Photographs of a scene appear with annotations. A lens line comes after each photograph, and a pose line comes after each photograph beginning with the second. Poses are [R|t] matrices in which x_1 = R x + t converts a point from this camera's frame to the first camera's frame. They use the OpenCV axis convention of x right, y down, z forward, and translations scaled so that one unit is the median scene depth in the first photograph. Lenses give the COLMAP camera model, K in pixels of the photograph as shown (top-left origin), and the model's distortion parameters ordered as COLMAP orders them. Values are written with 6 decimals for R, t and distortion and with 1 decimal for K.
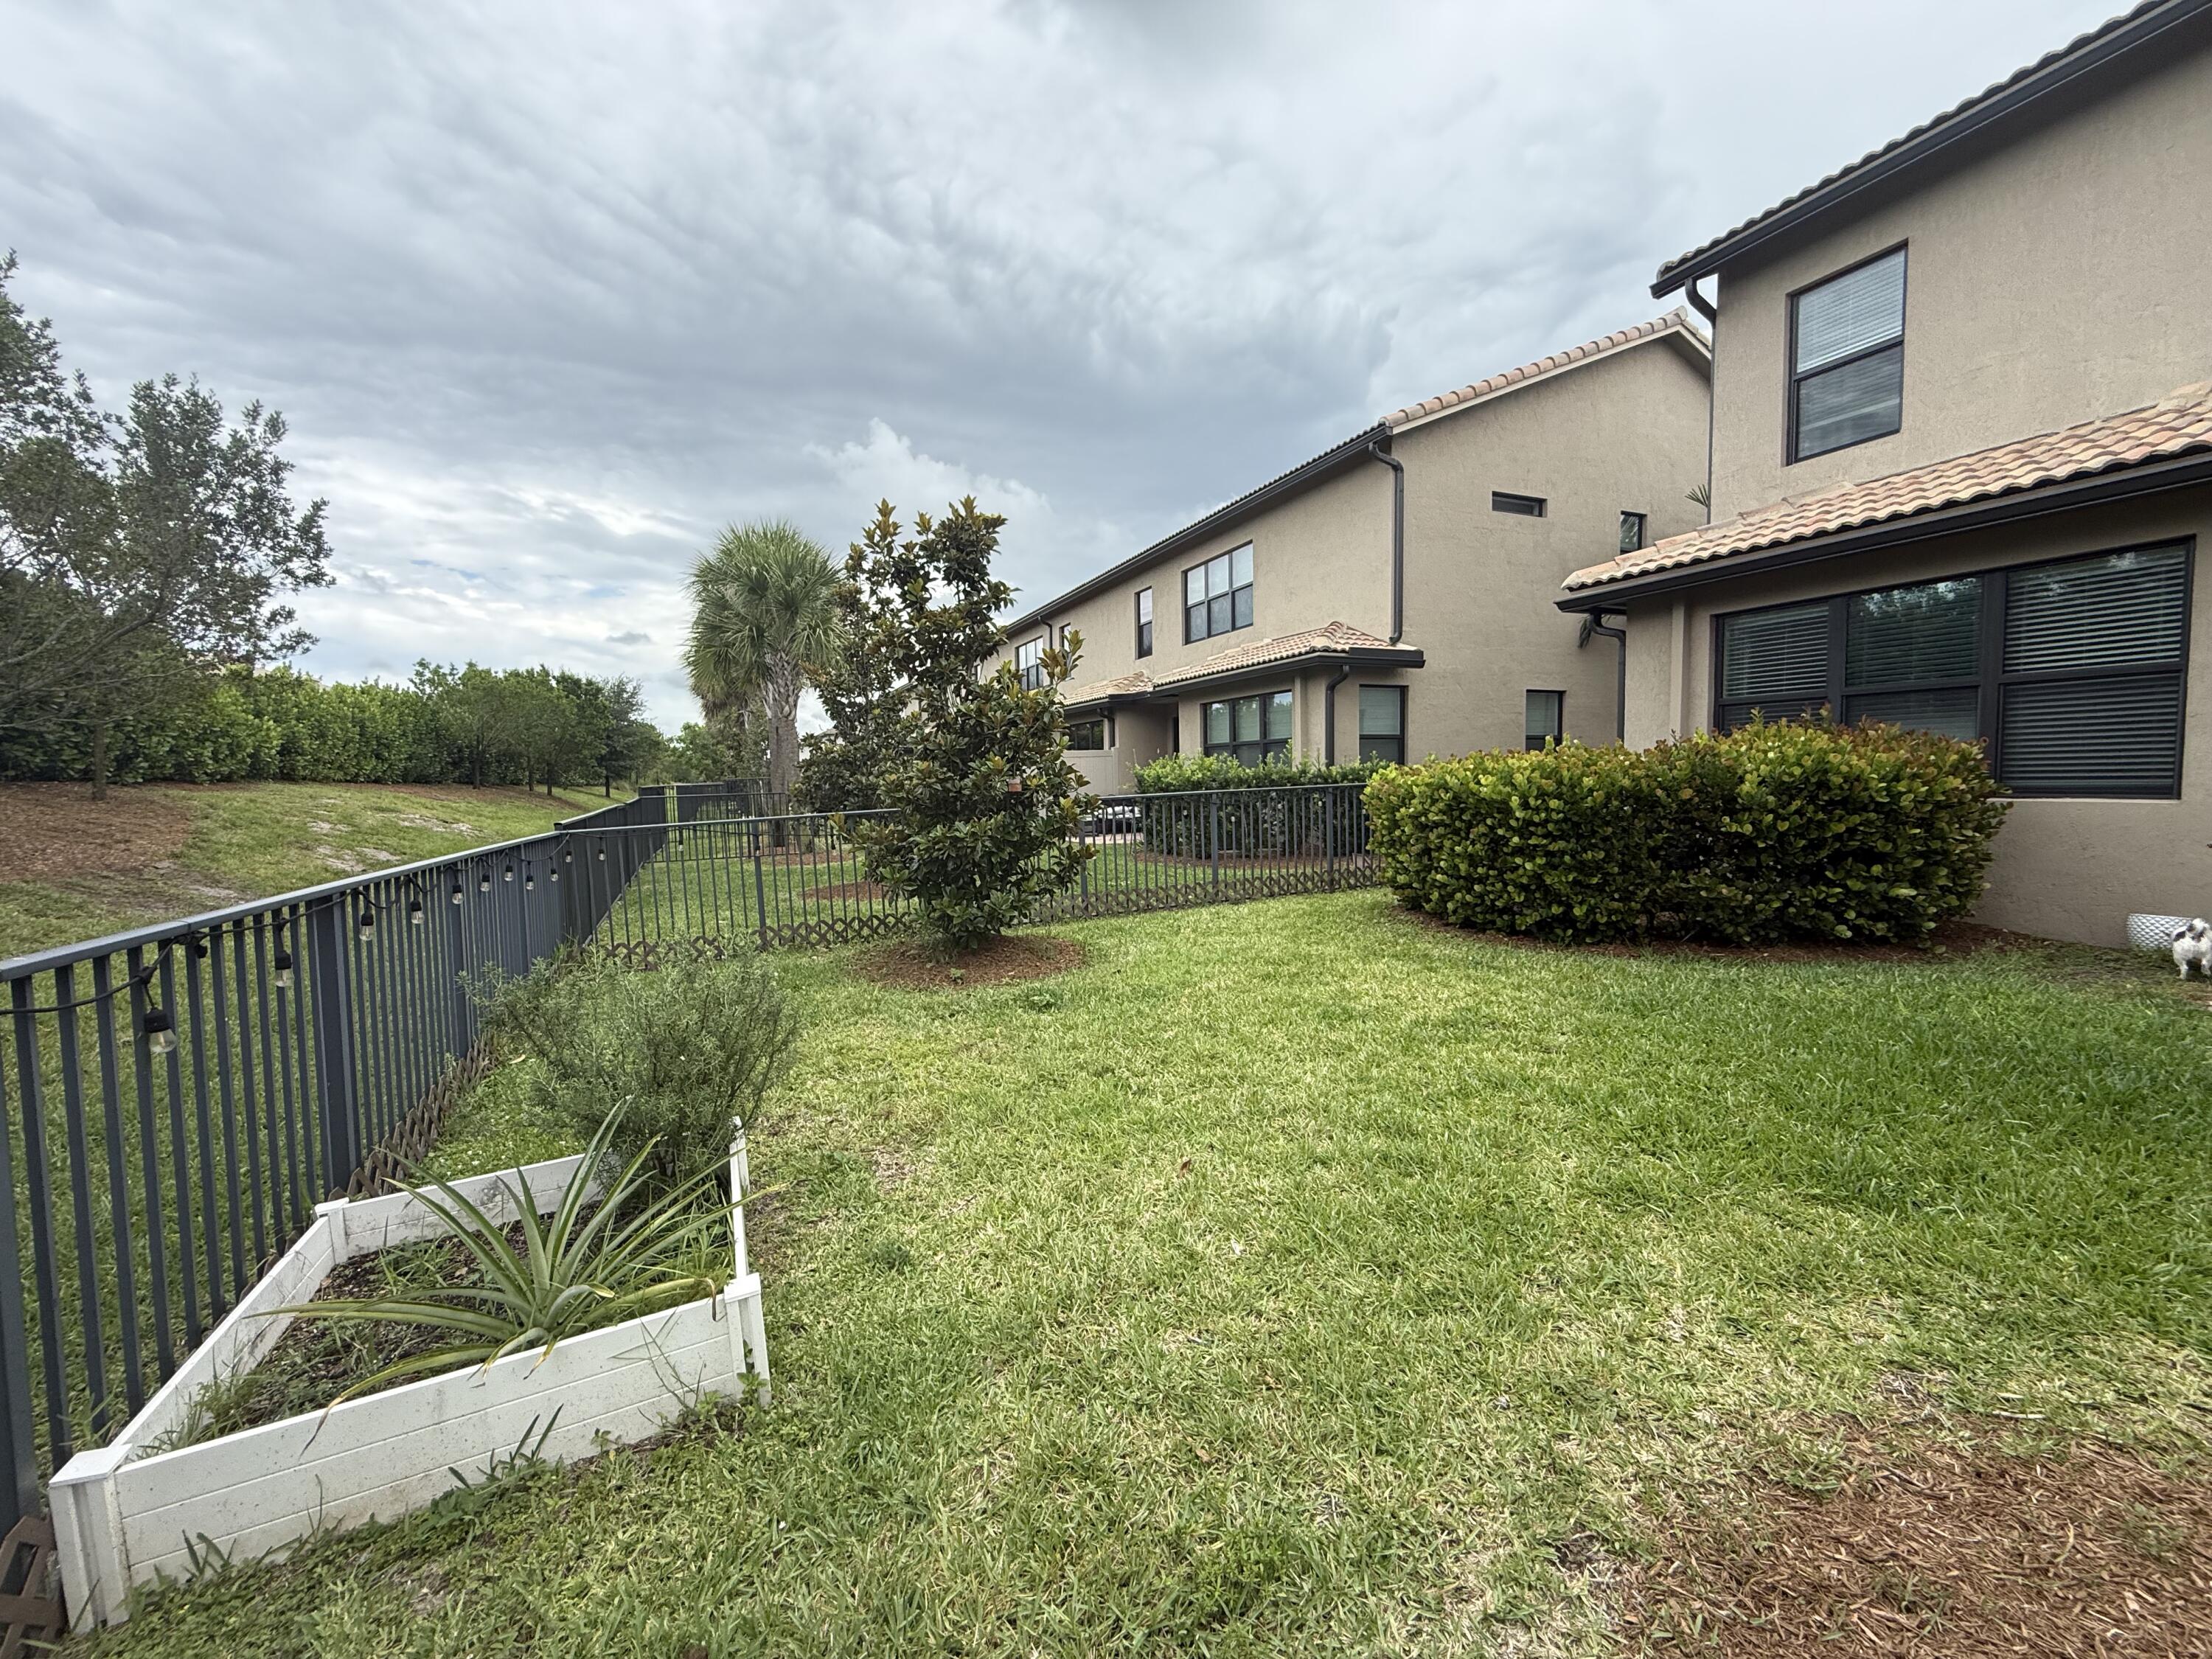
lens RADIAL K [[885.1, 0, 1097.0], [0, 885.1, 826.2], [0, 0, 1]] dist [-0.000509, -0.000252]
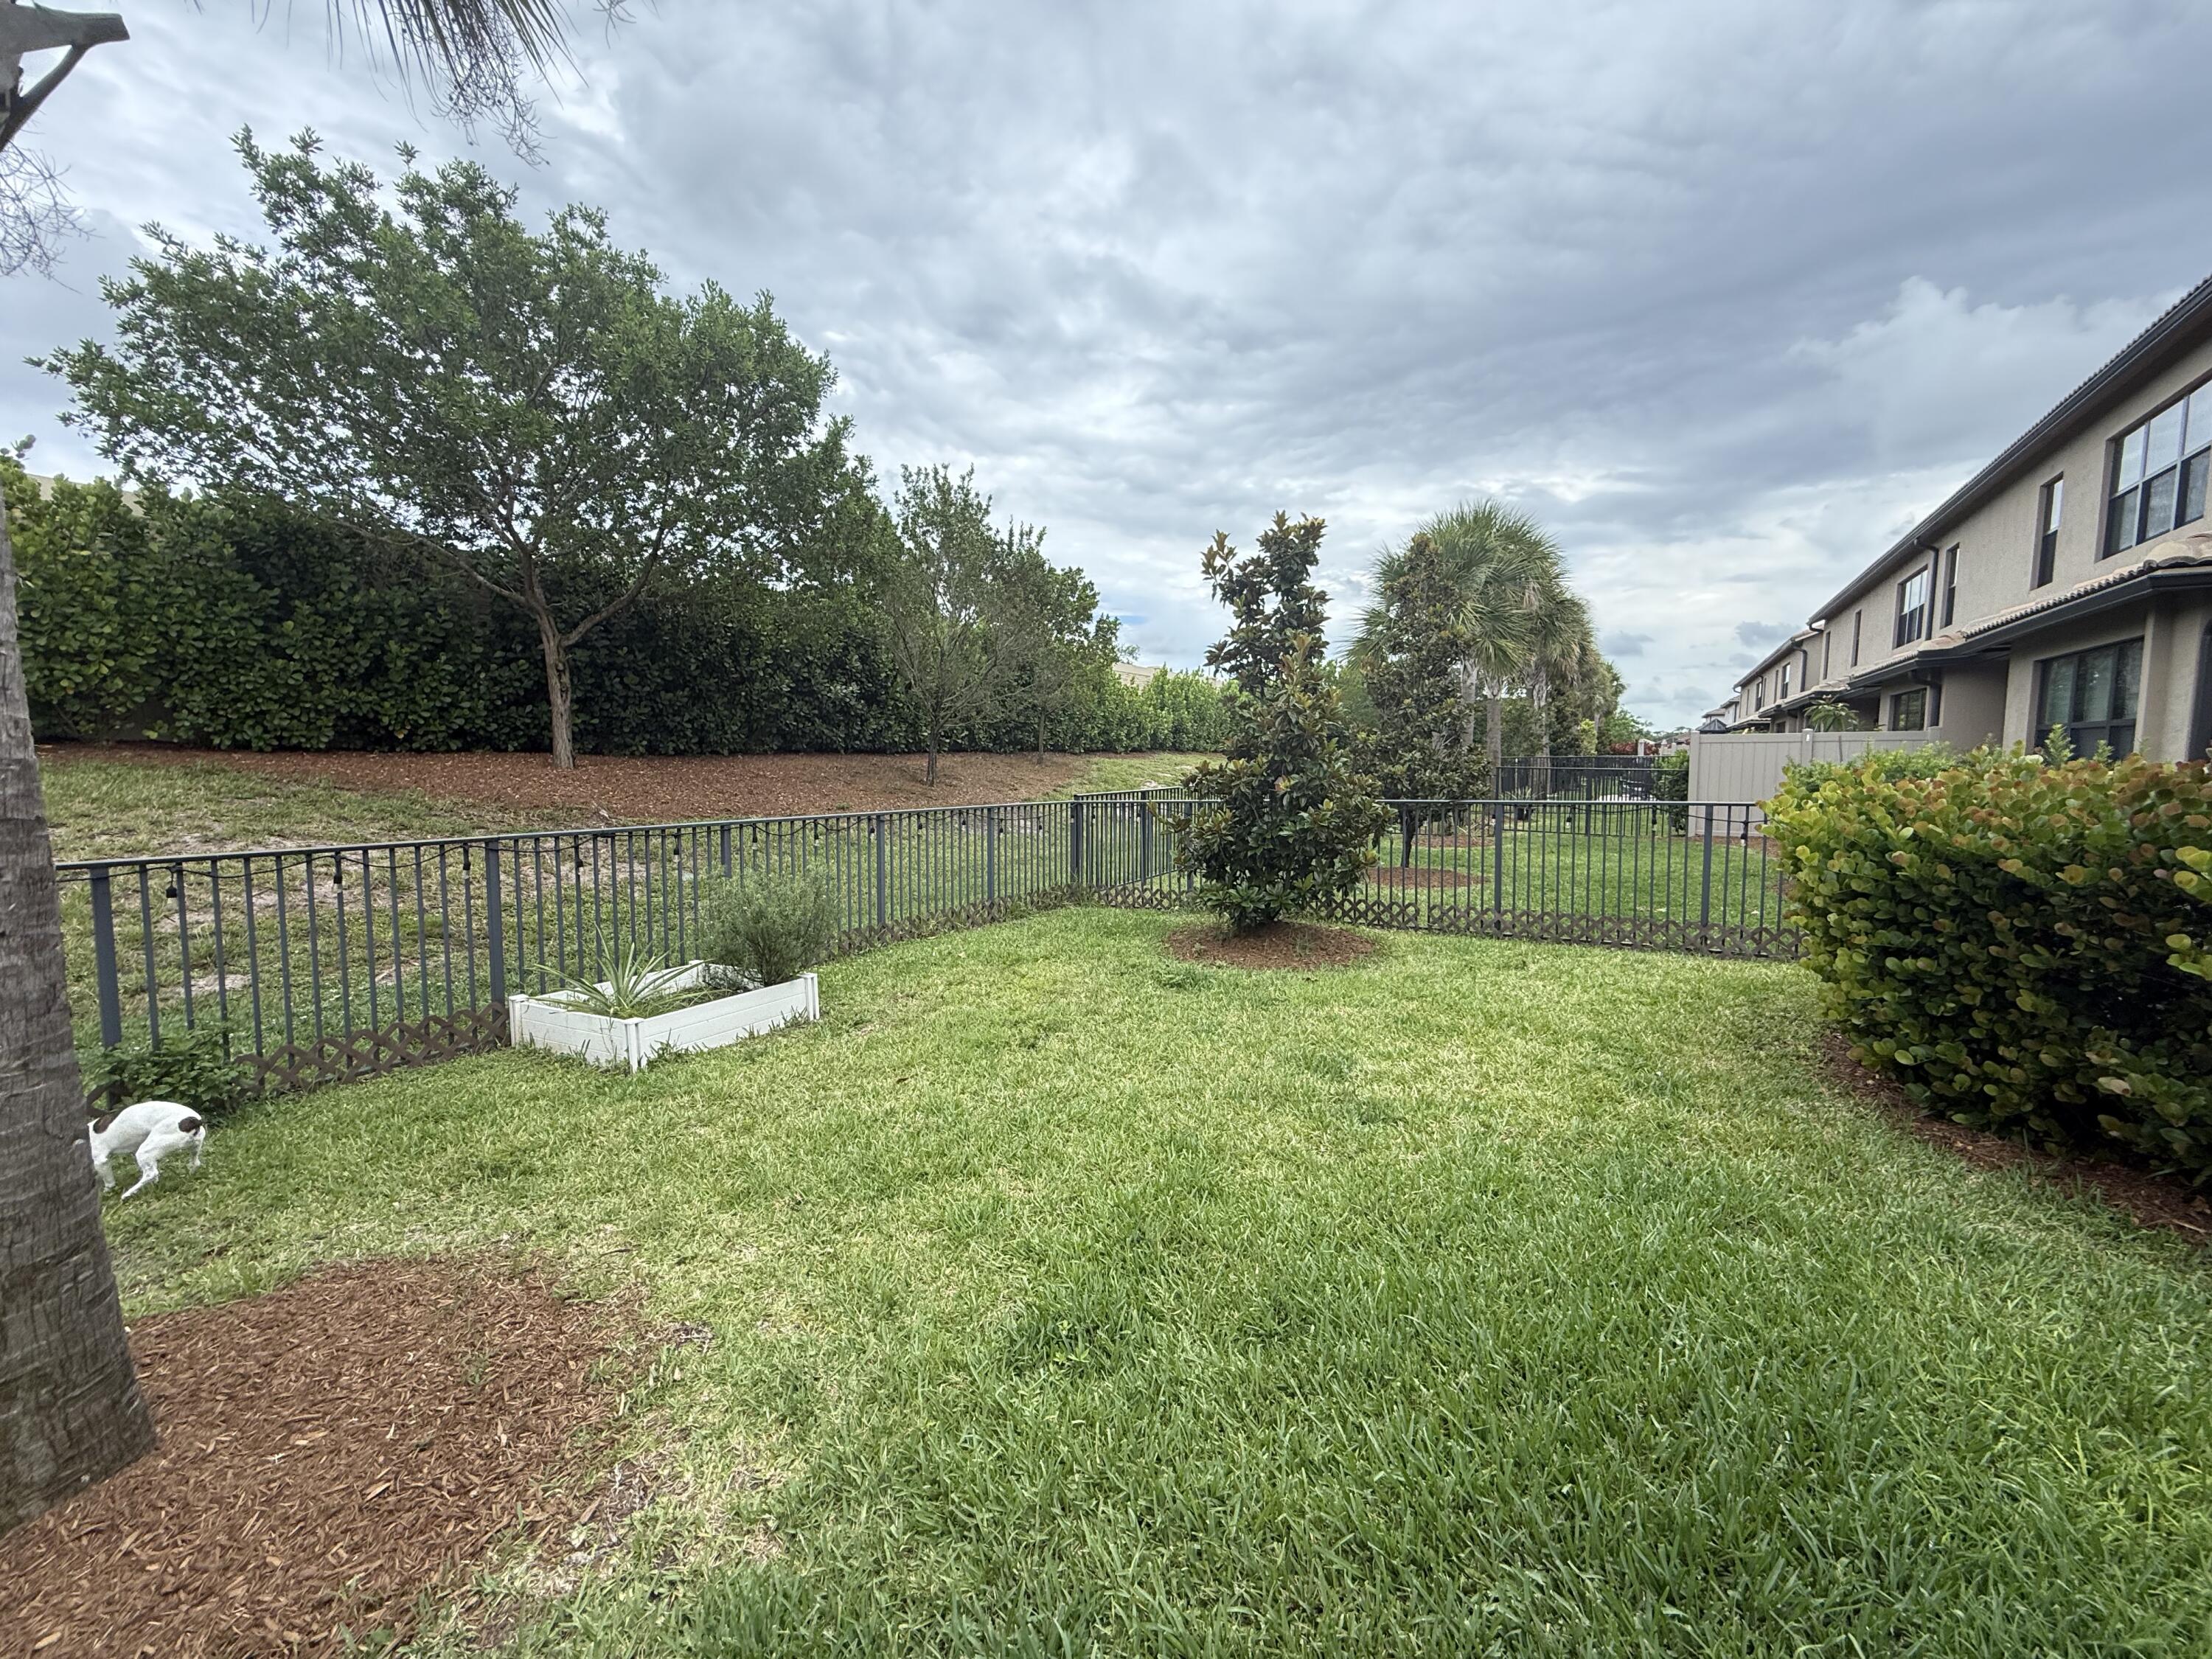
lens RADIAL K [[885.1, 0, 1097.0], [0, 885.1, 826.2], [0, 0, 1]] dist [-0.000509, -0.000252]
pose [[0.570689, 0.089041, -0.816325, 0.242466], [-0.061848, 0.995941, 0.065395, -0.020212], [0.818834, 0.013168, 0.573880, 0.083578]]
